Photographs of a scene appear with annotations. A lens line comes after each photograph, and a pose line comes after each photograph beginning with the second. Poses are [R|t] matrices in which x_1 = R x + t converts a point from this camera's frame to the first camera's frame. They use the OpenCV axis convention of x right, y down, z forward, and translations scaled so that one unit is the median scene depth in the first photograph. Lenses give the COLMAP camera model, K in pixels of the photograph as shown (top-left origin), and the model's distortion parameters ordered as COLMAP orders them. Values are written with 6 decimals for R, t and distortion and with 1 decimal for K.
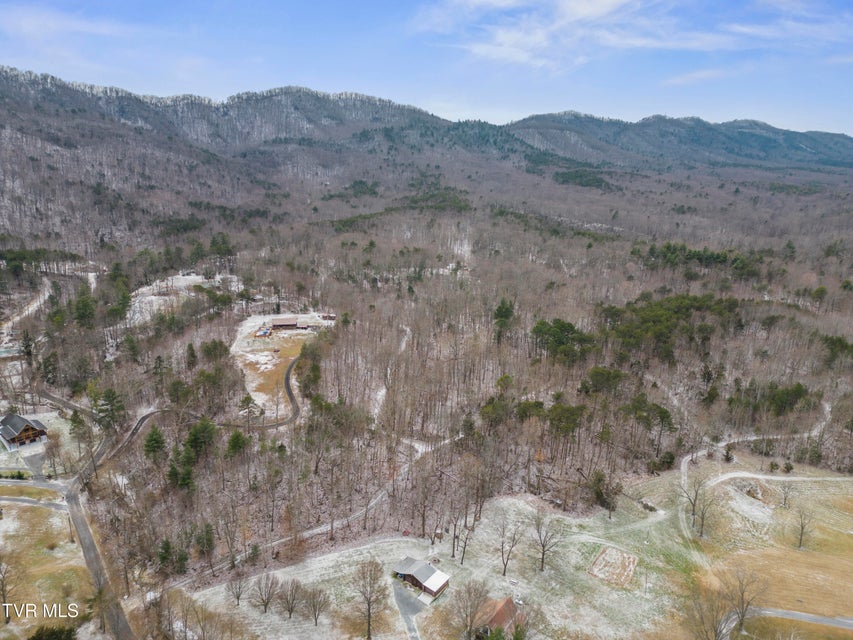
lens RADIAL K [[570.3, 0, 423.3], [0, 570.3, 322.0], [0, 0, 1]] dist [0.069954, -0.061346]
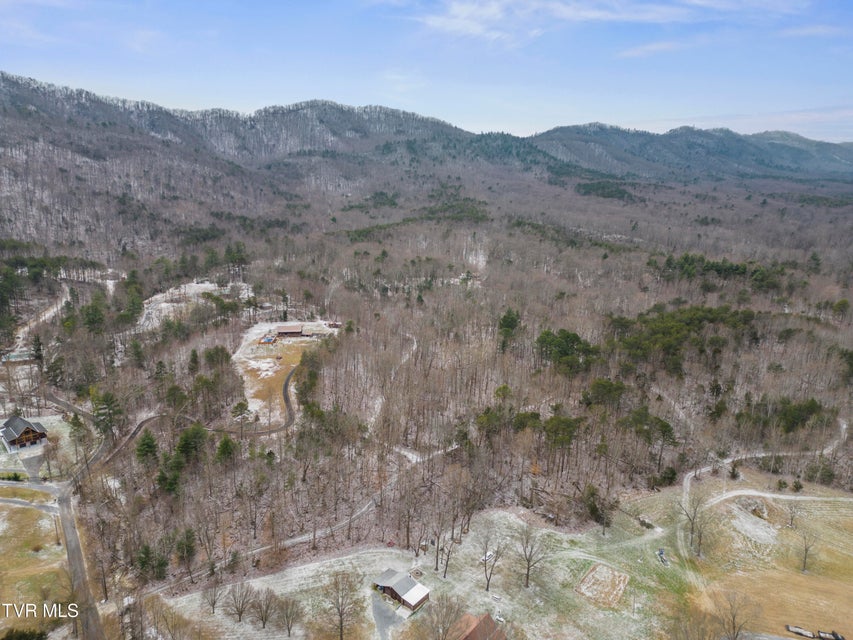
lens RADIAL K [[570.3, 0, 423.3], [0, 570.3, 322.0], [0, 0, 1]] dist [0.069954, -0.061346]
pose [[0.999072, 0.010443, -0.041786, 0.033677], [-0.011269, 0.999745, -0.019575, 0.003873], [0.041571, 0.020028, 0.998935, 0.008346]]
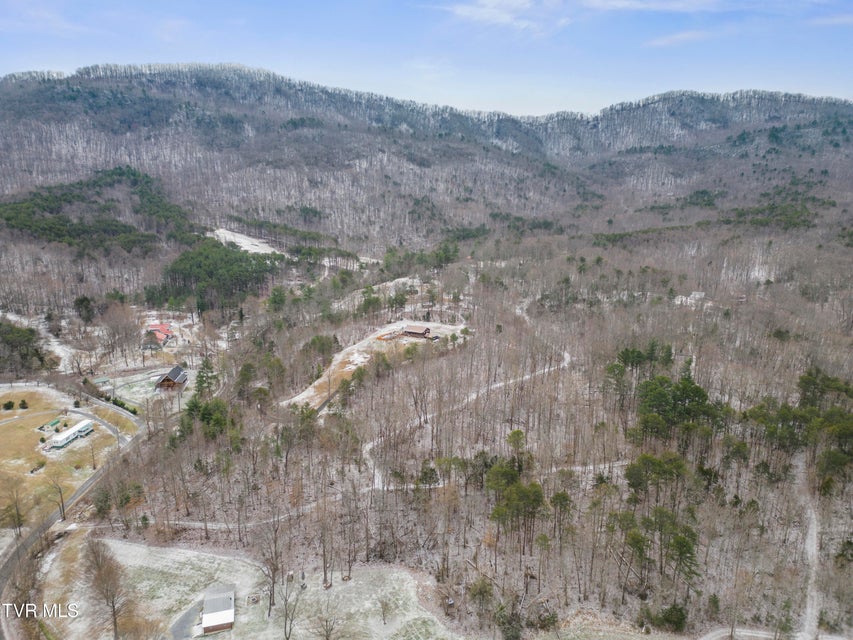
lens RADIAL K [[570.3, 0, 423.3], [0, 570.3, 322.0], [0, 0, 1]] dist [0.069954, -0.061346]
pose [[0.795649, 0.131457, -0.591322, 0.363986], [-0.143372, 0.989300, 0.027018, -0.042302], [0.588547, 0.063282, 0.805983, 0.199181]]
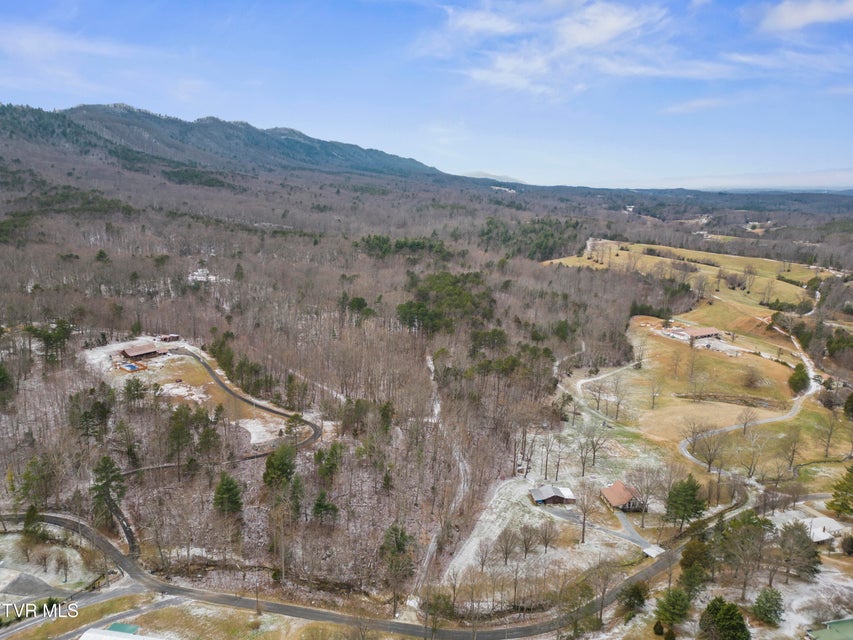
lens RADIAL K [[570.3, 0, 423.3], [0, 570.3, 322.0], [0, 0, 1]] dist [0.069954, -0.061346]
pose [[0.745925, -0.156434, 0.647398, -0.477615], [0.156653, 0.985964, 0.057748, -0.025418], [-0.647345, 0.058341, 0.759961, 0.099614]]
